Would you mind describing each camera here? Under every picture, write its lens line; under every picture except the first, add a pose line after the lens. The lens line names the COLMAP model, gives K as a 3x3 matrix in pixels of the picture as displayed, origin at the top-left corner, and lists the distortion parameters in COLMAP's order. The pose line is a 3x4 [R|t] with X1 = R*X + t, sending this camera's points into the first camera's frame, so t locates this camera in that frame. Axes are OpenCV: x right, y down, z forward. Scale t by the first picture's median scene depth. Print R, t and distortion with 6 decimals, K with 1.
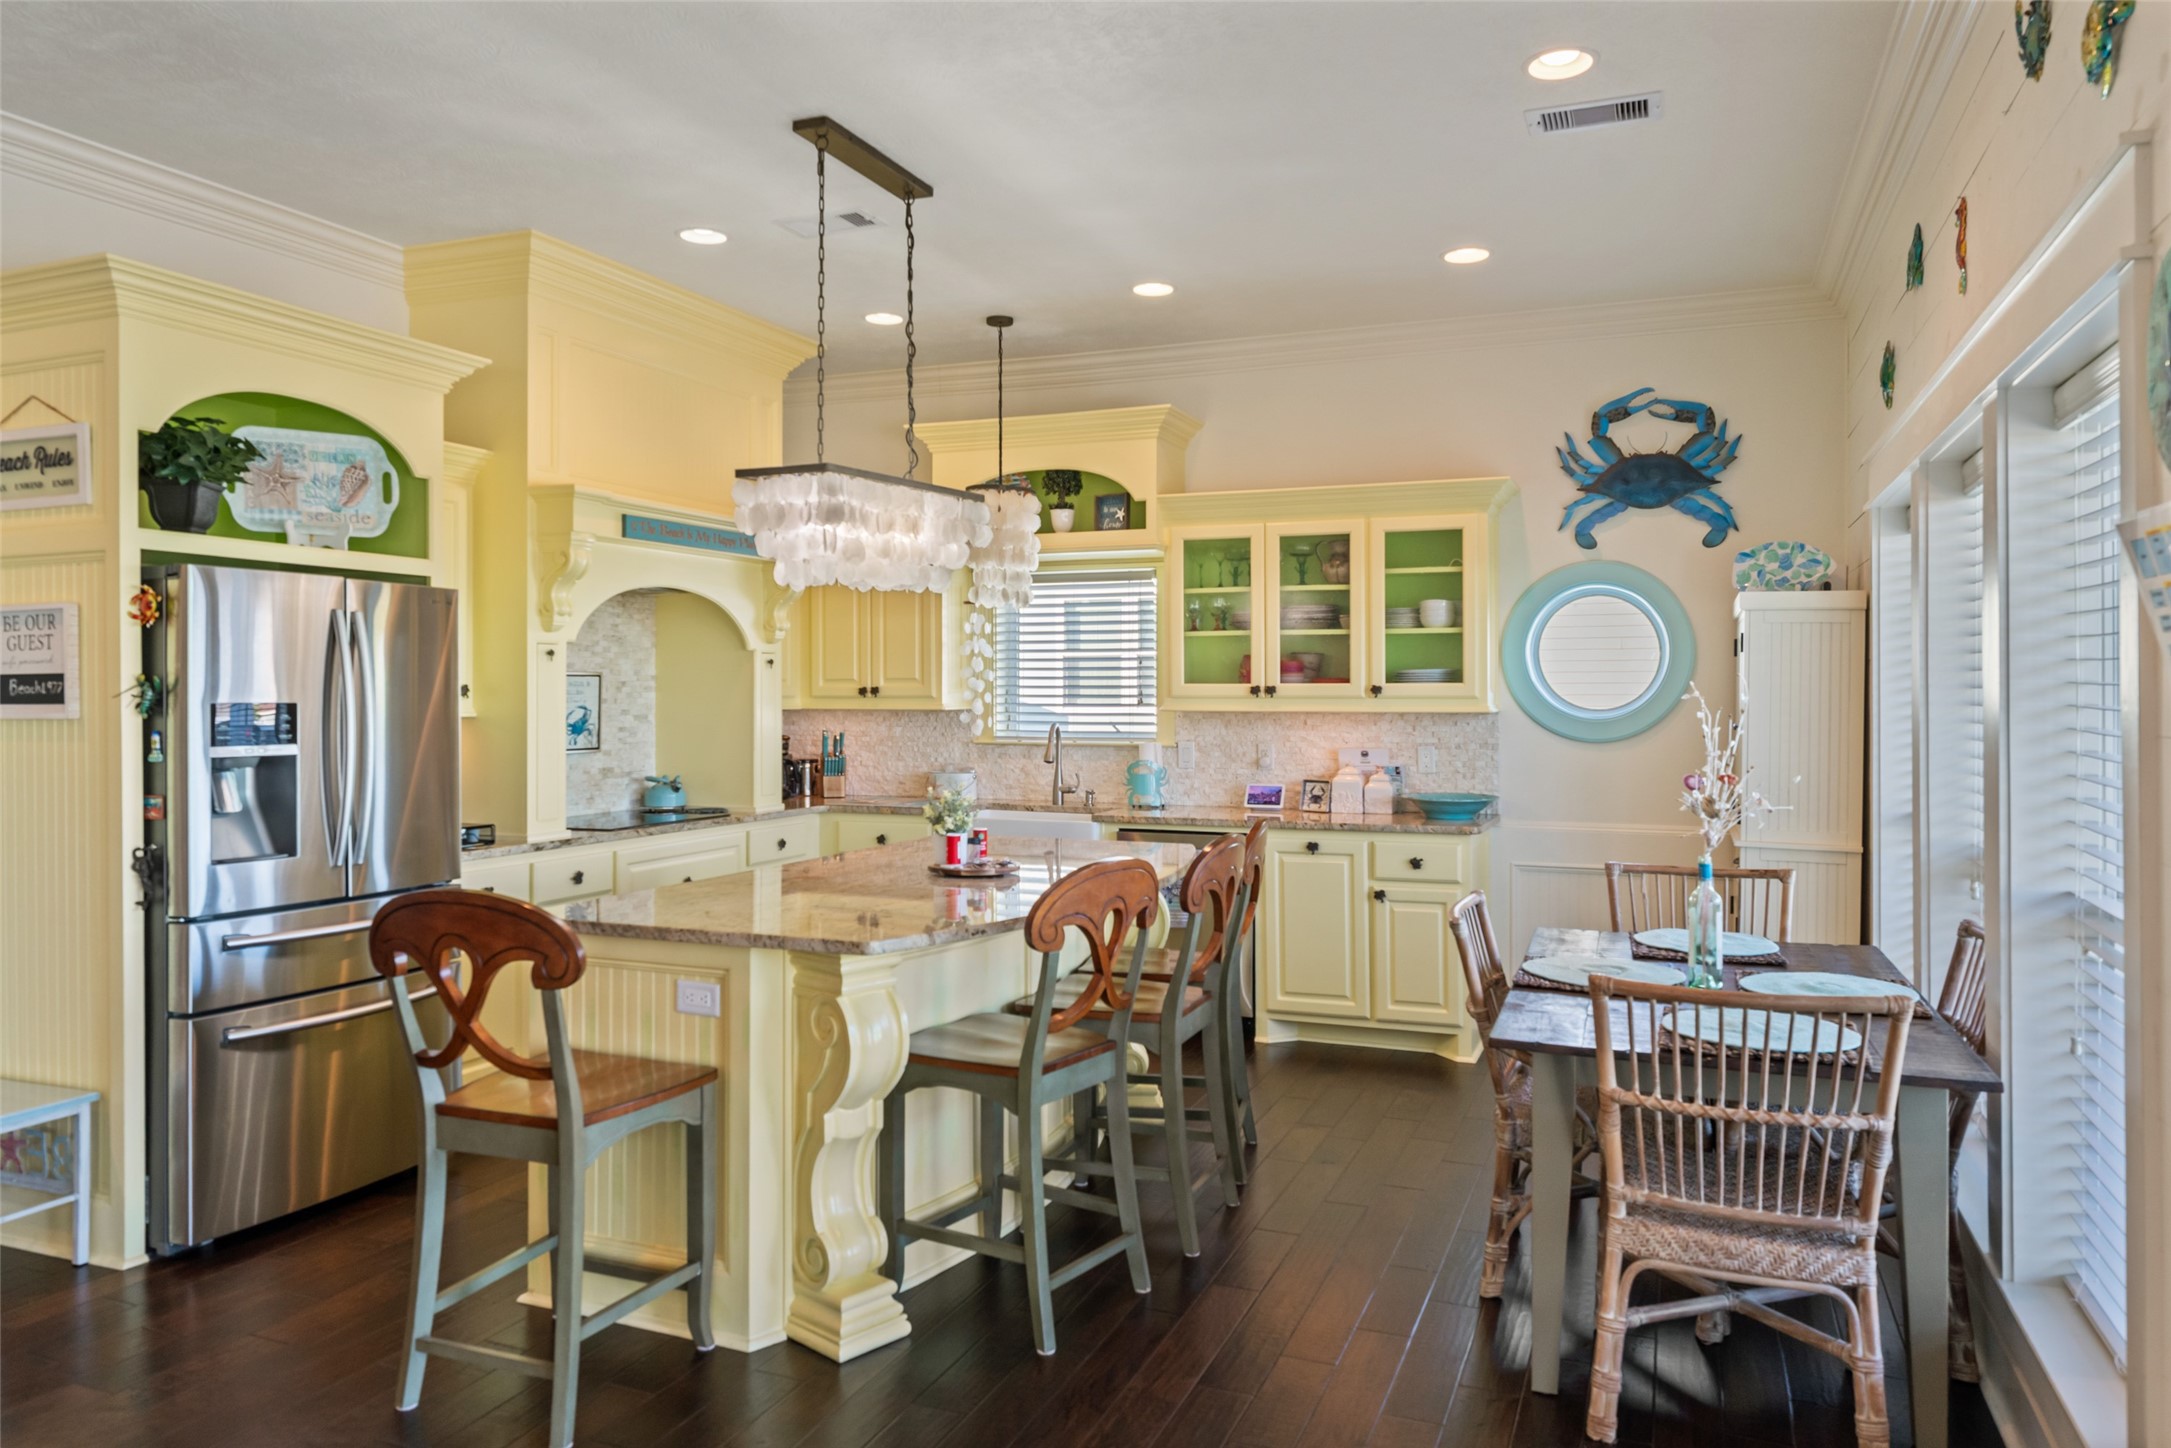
lens RADIAL K [[1457.4, 0, 1087.3], [0, 1457.4, 686.4], [0, 0, 1]] dist [0.000615, 0.001329]
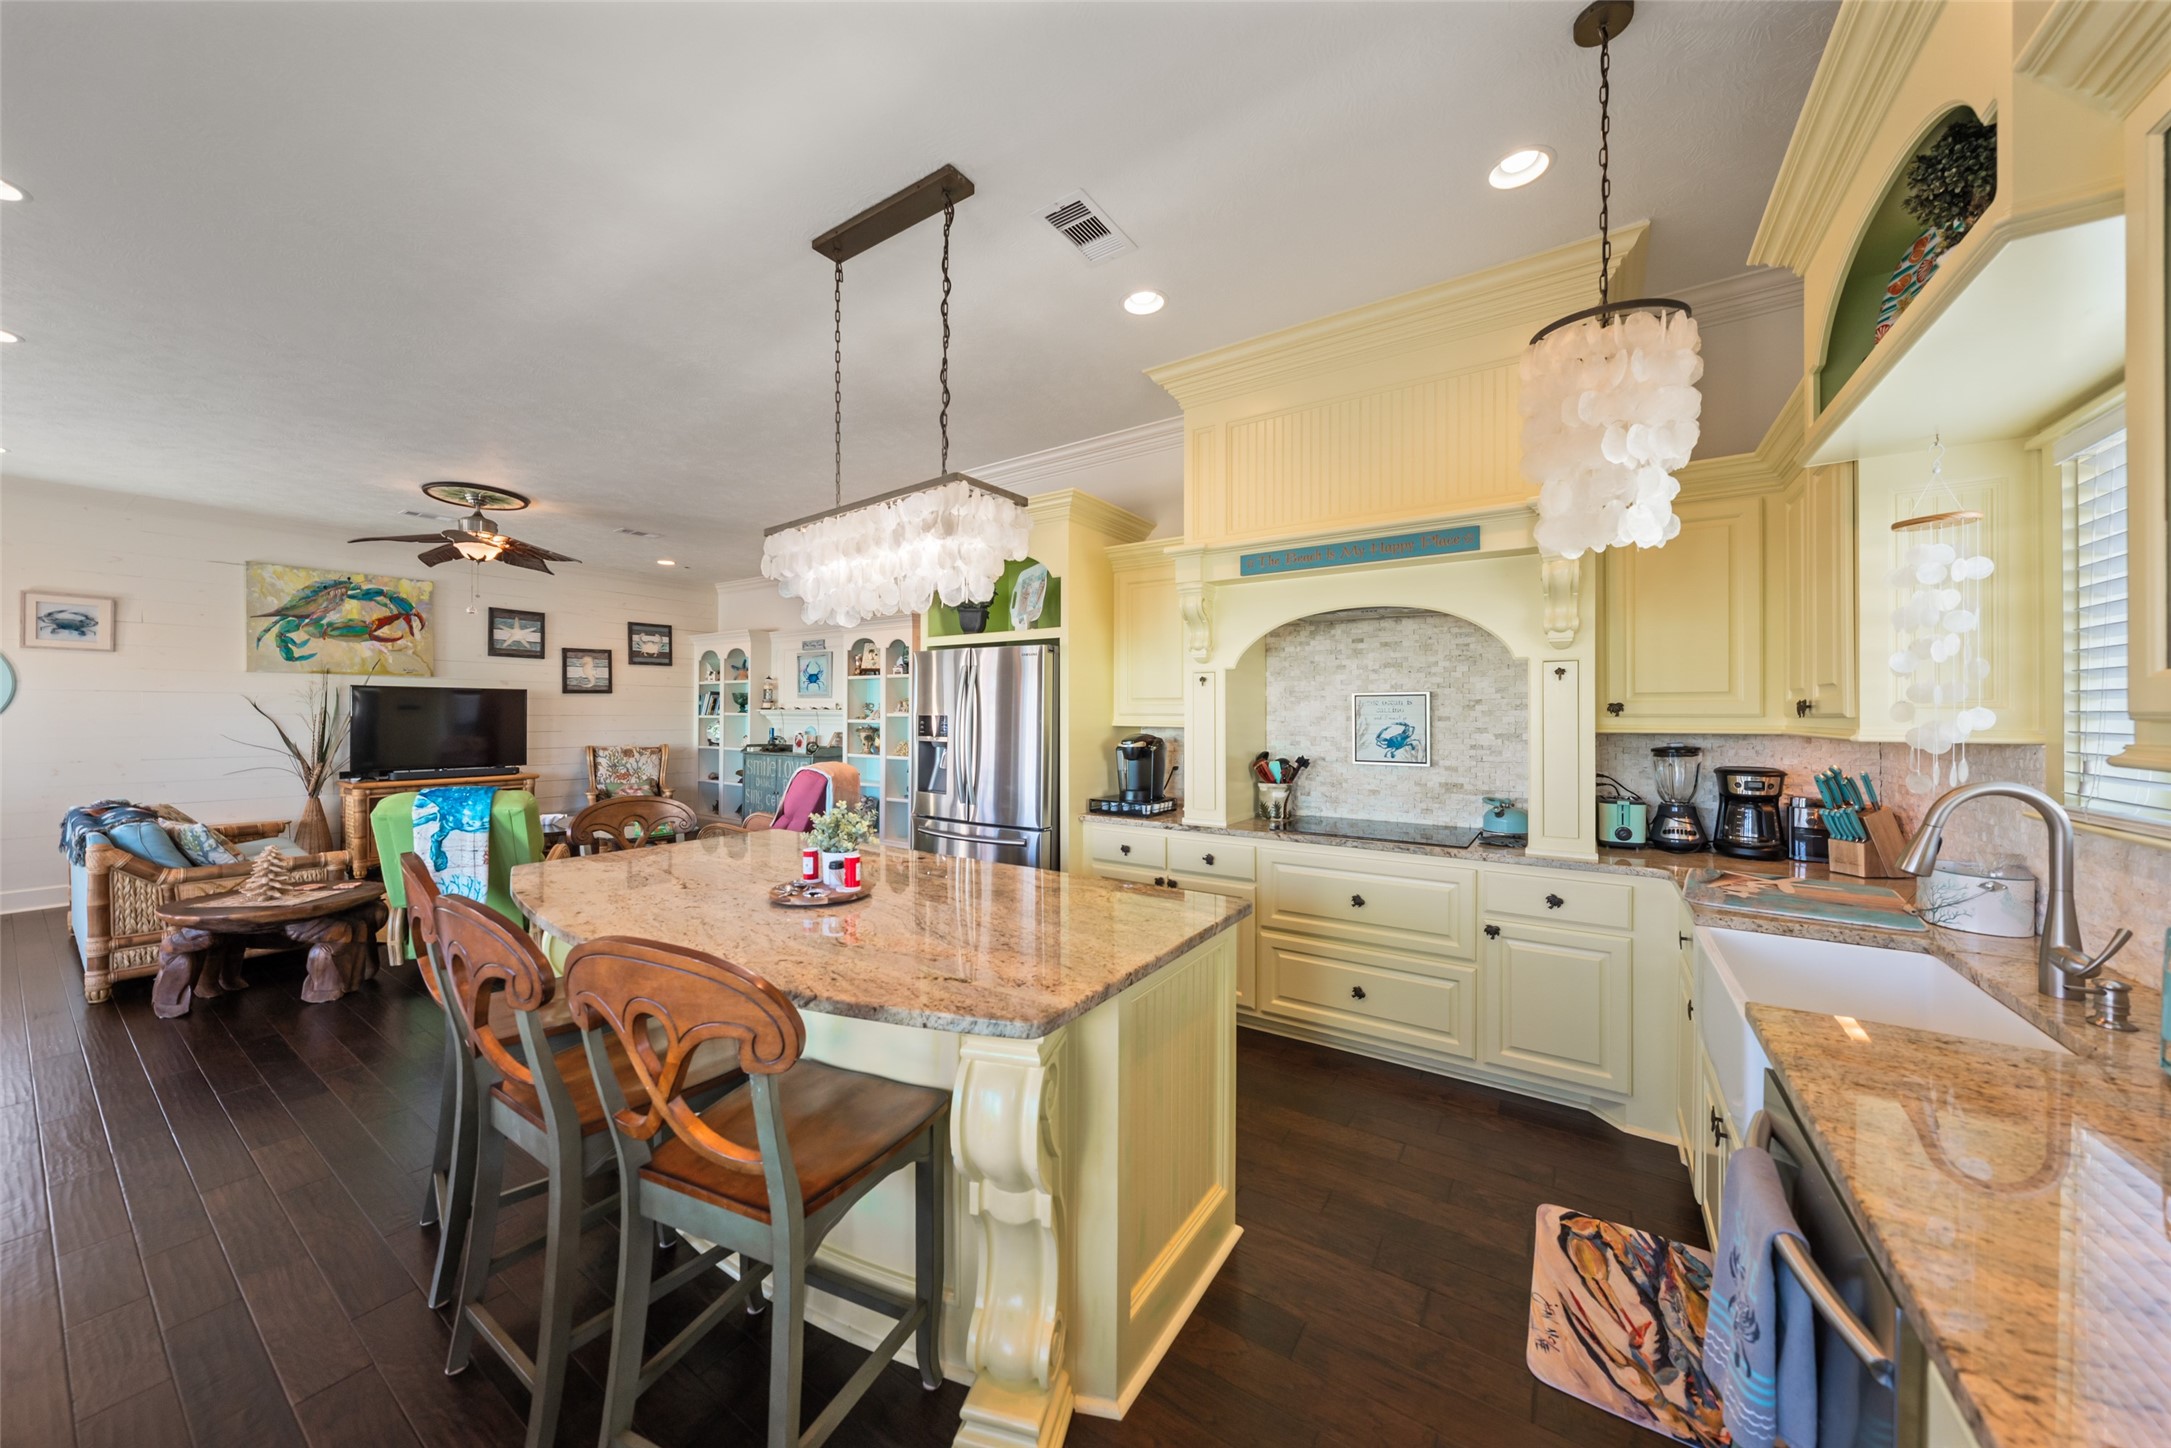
lens RADIAL K [[743.5, 0, 1074.5], [0, 743.5, 713.3], [0, 0, 1]] dist [-0.008642, 0.001137]
pose [[-0.204306, -0.001110, -0.978906, 0.262795], [0.002412, 0.999996, -0.001637, 0.006733], [0.978904, -0.002696, -0.204303, 0.910454]]
